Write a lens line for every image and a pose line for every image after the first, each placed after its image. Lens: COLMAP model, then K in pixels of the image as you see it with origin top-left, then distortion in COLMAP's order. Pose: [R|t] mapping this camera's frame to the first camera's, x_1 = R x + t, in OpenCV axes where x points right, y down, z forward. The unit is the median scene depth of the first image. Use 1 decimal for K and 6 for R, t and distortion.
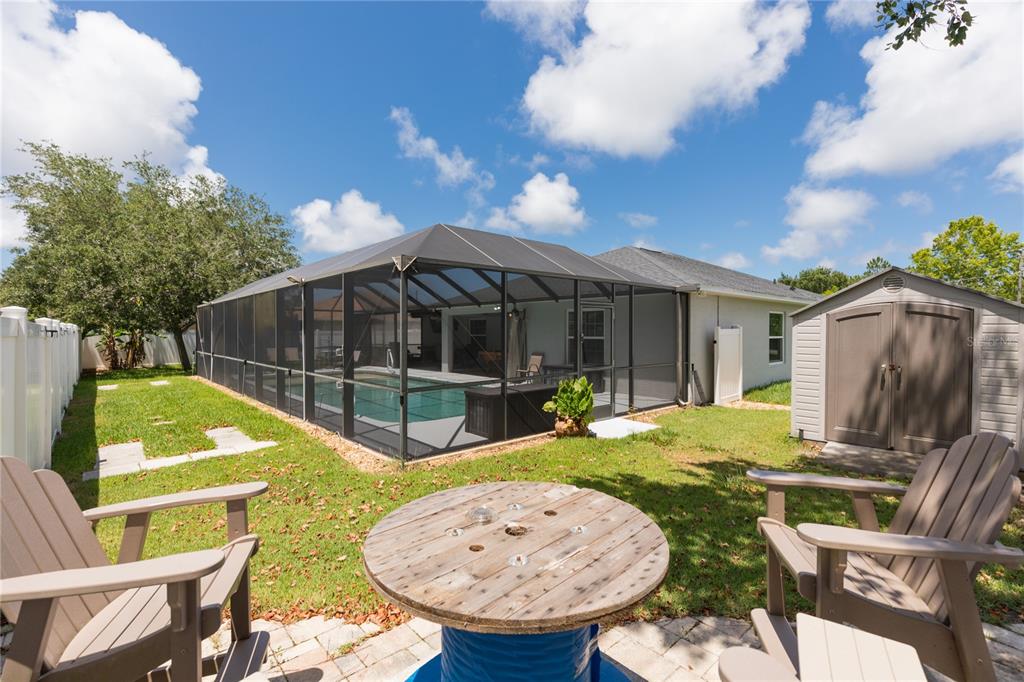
lens RADIAL K [[459.2, 0, 512.0], [0, 459.2, 341.0], [0, 0, 1]] dist [0.002164, 0.000398]
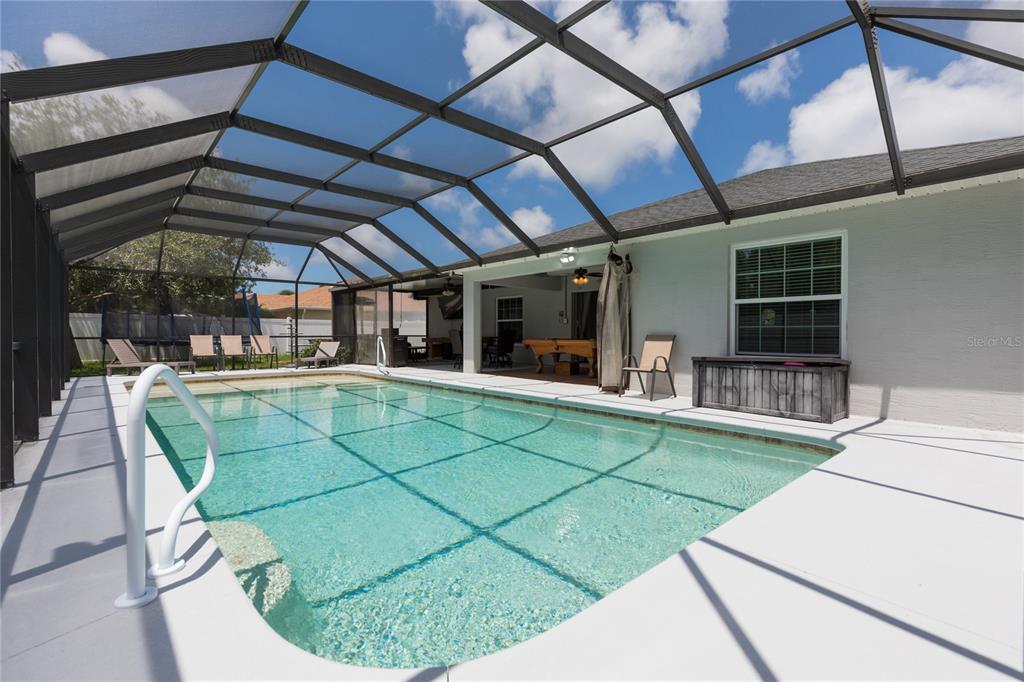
lens RADIAL K [[459.2, 0, 512.0], [0, 459.2, 341.0], [0, 0, 1]] dist [0.002164, 0.000398]
pose [[0.999977, -0.000201, 0.006781, -0.090972], [0.000246, 0.999979, -0.006547, 0.028172], [-0.006780, 0.006548, 0.999956, 0.367325]]
